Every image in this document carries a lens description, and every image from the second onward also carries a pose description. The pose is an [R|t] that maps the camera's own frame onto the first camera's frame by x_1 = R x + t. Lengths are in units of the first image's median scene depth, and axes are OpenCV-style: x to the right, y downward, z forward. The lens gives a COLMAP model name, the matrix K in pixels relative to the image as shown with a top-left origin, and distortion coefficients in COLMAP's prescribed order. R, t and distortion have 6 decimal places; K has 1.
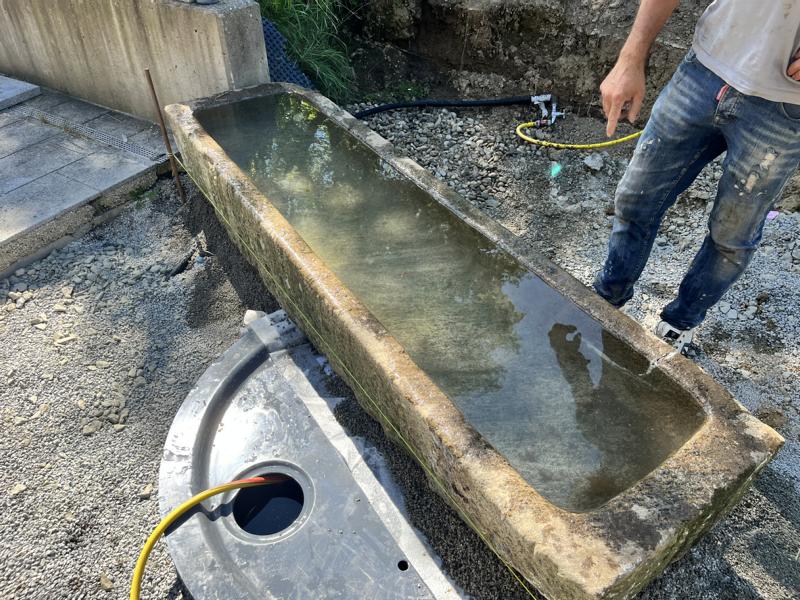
lens RADIAL K [[595.4, 0, 402.4], [0, 595.4, 299.9], [0, 0, 1]] dist [0.032812, -0.051601]
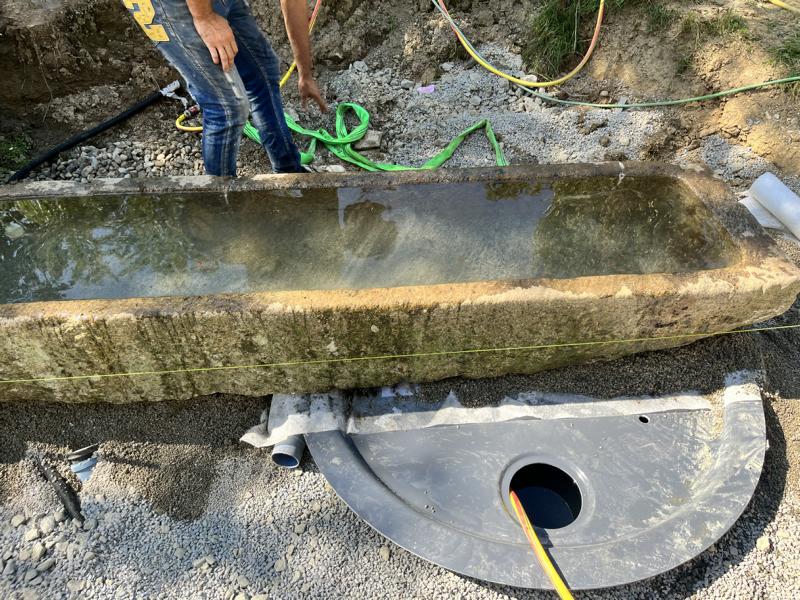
lens RADIAL K [[595.4, 0, 401.6], [0, 595.4, 300.2], [0, 0, 1]] dist [0.032812, -0.051601]
pose [[0.482458, -0.599152, 0.638945, -0.376194], [0.568327, 0.769190, 0.292150, -0.157255], [-0.666513, 0.222179, 0.711616, 0.191603]]
